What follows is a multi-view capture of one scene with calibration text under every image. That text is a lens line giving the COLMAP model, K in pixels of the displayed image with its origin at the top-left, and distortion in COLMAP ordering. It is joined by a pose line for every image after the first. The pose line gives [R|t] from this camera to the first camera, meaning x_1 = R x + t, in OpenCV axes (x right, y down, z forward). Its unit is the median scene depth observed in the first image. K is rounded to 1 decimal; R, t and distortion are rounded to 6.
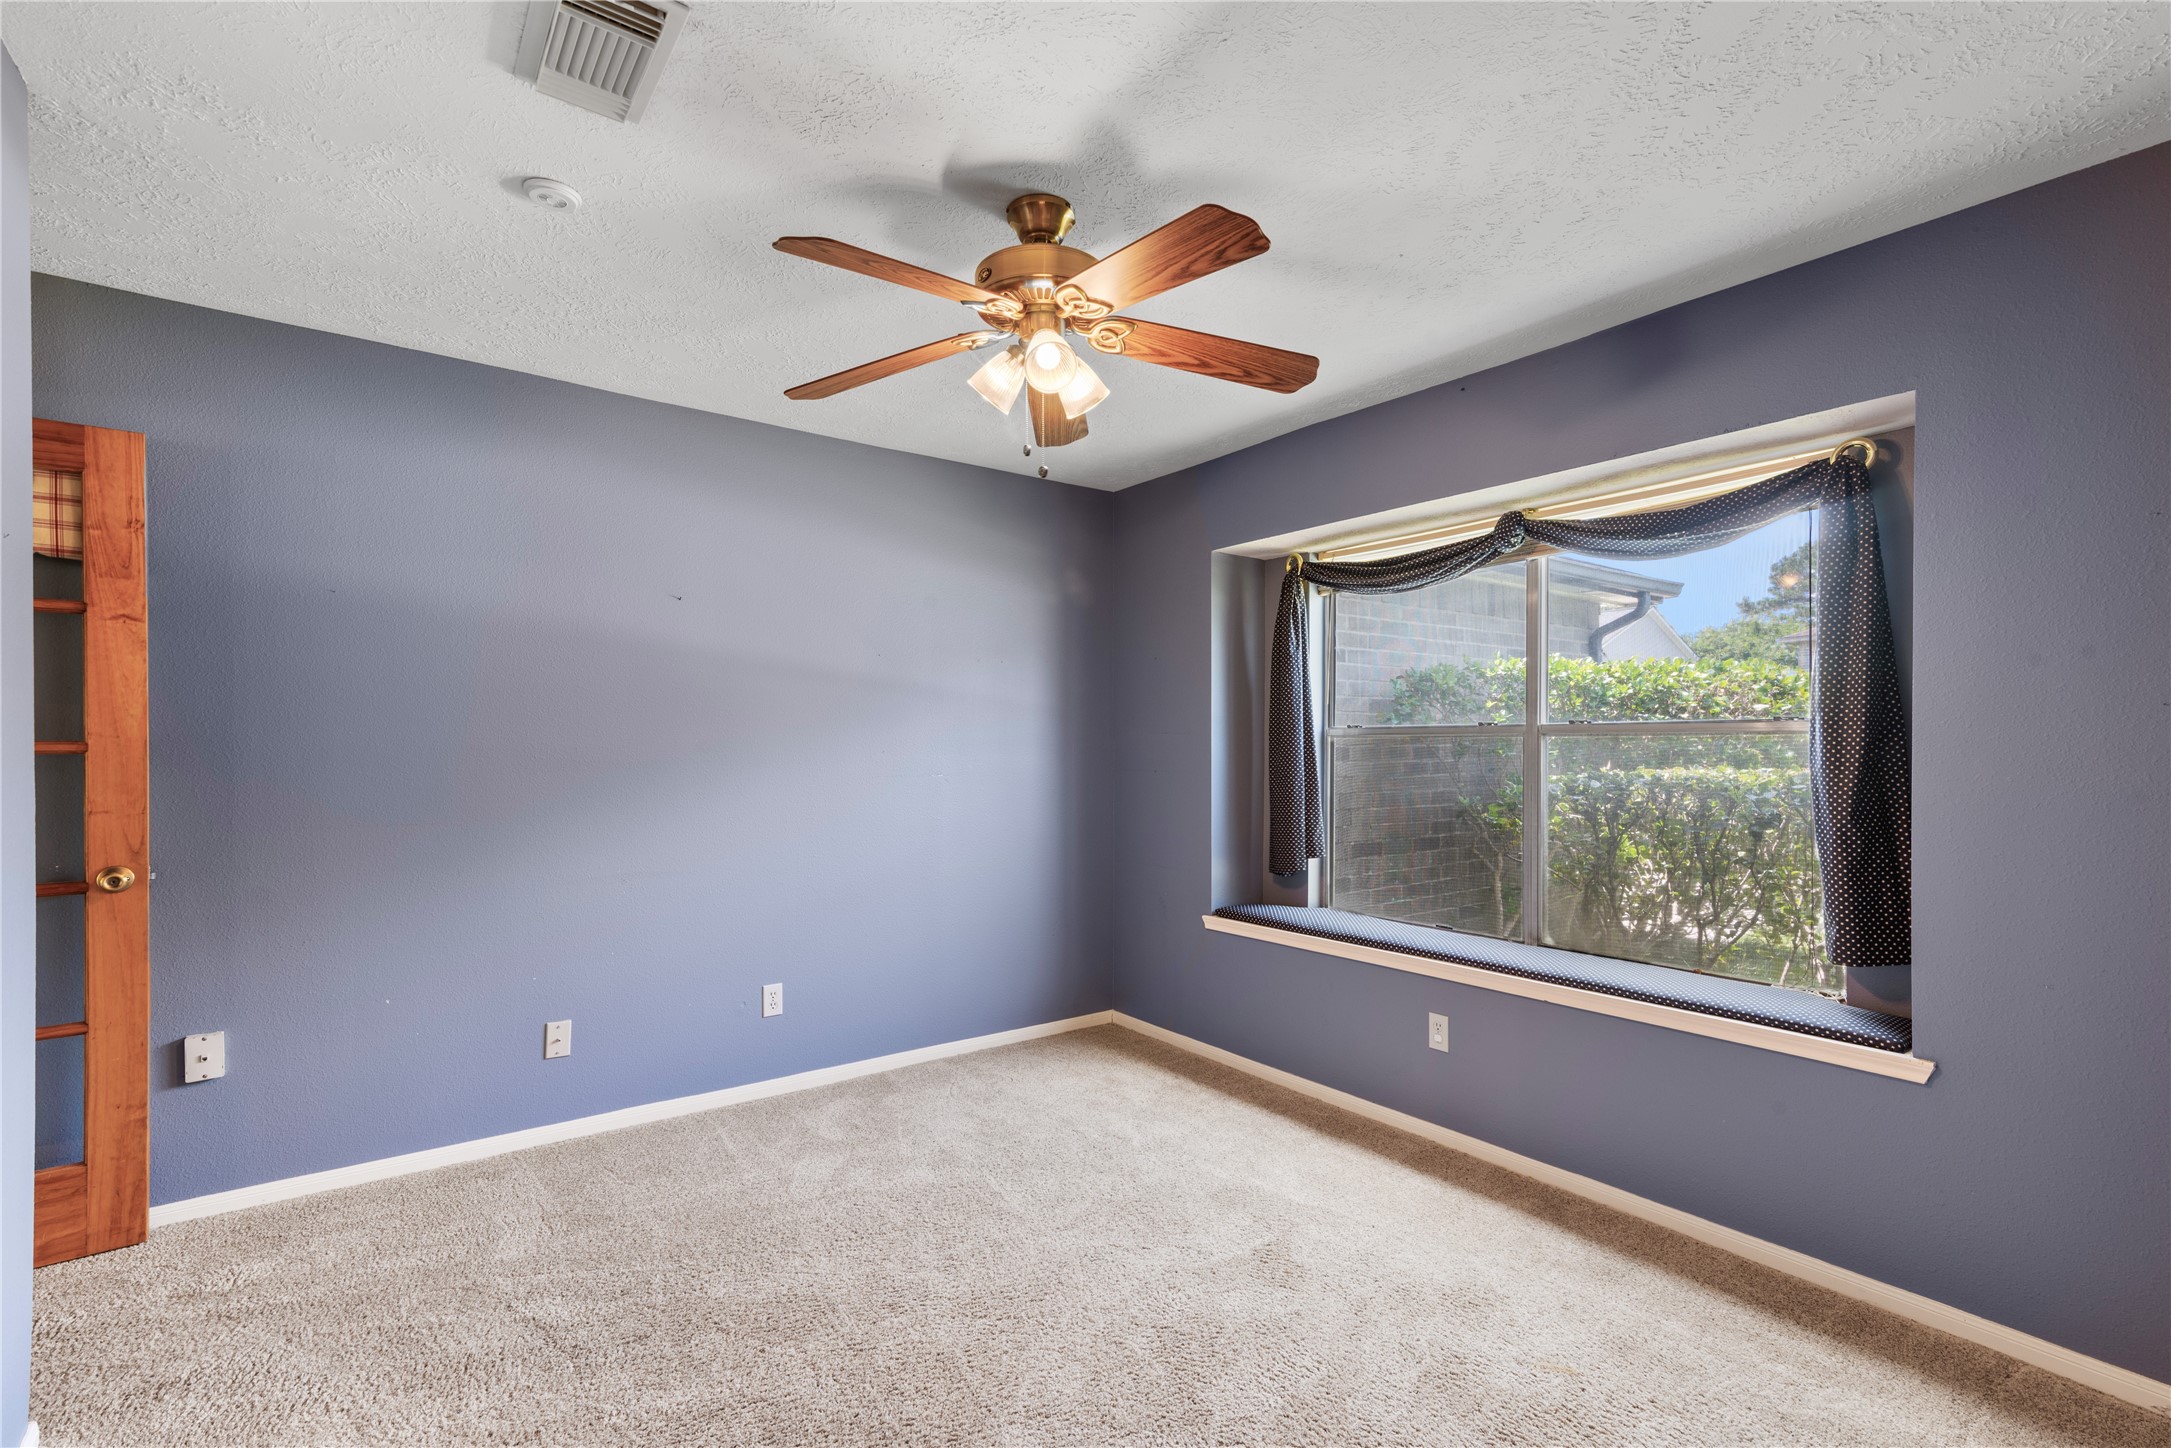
lens RADIAL K [[982.1, 0, 1082.0], [0, 982.1, 739.0], [0, 0, 1]] dist [0.001755, 0.000540]
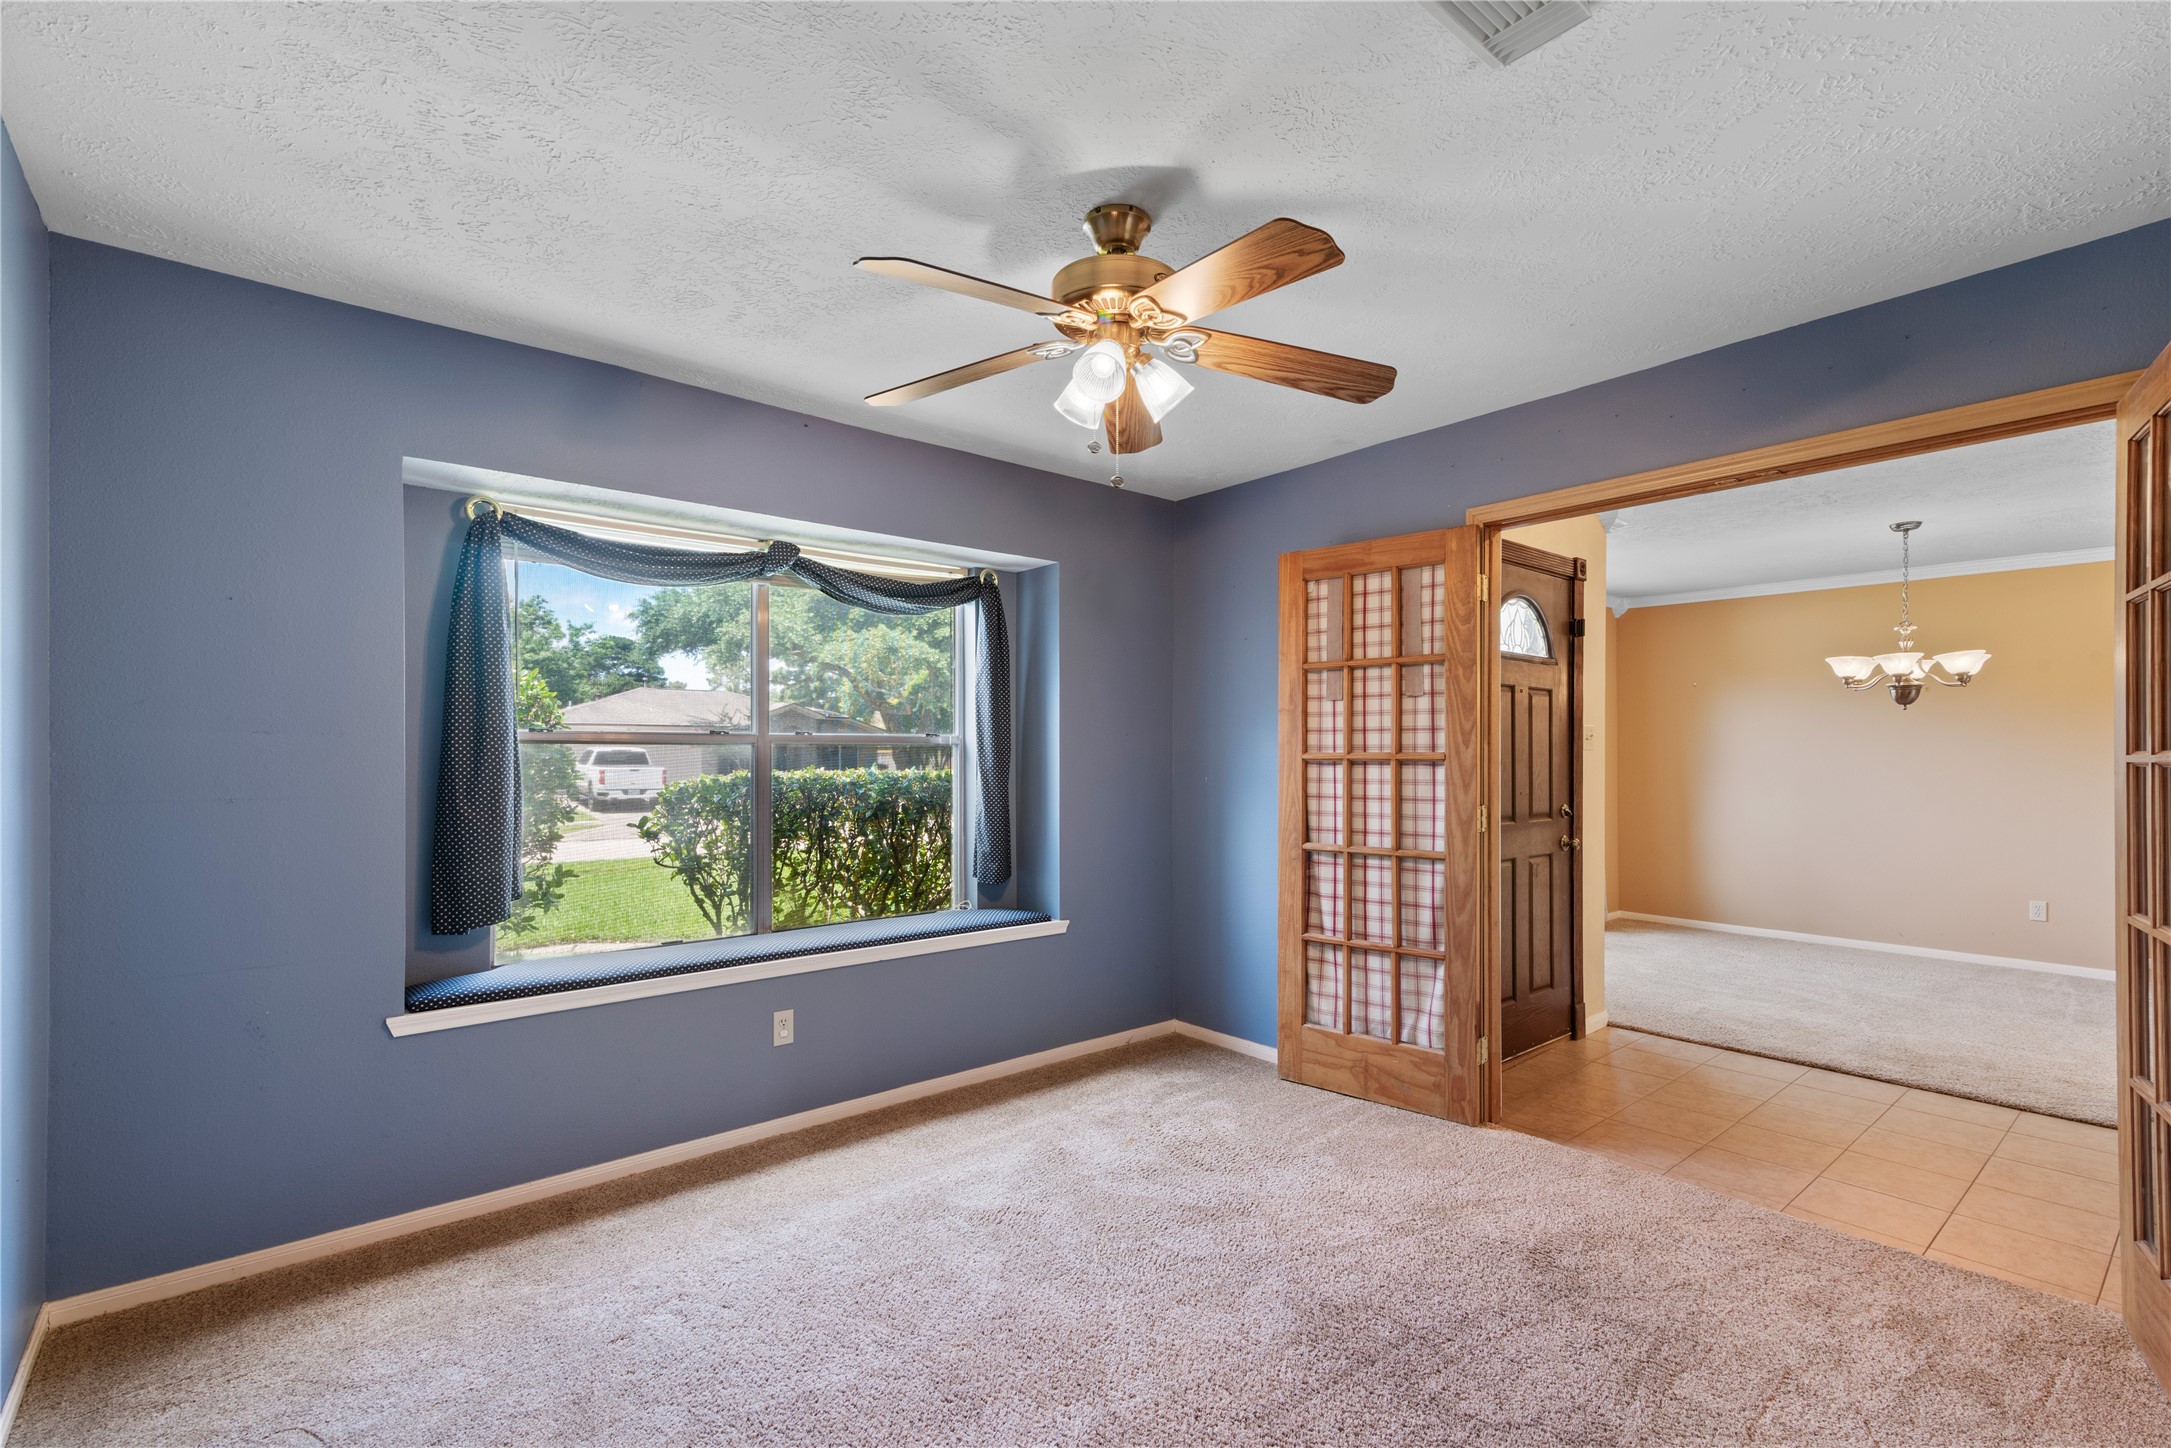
lens RADIAL K [[982.1, 0, 1082.0], [0, 982.1, 739.0], [0, 0, 1]] dist [0.001755, 0.000540]
pose [[-0.055277, 0.005510, 0.998456, -0.773862], [-0.004571, 0.999973, -0.005771, -0.004025], [-0.998461, -0.004883, -0.055250, 0.822055]]
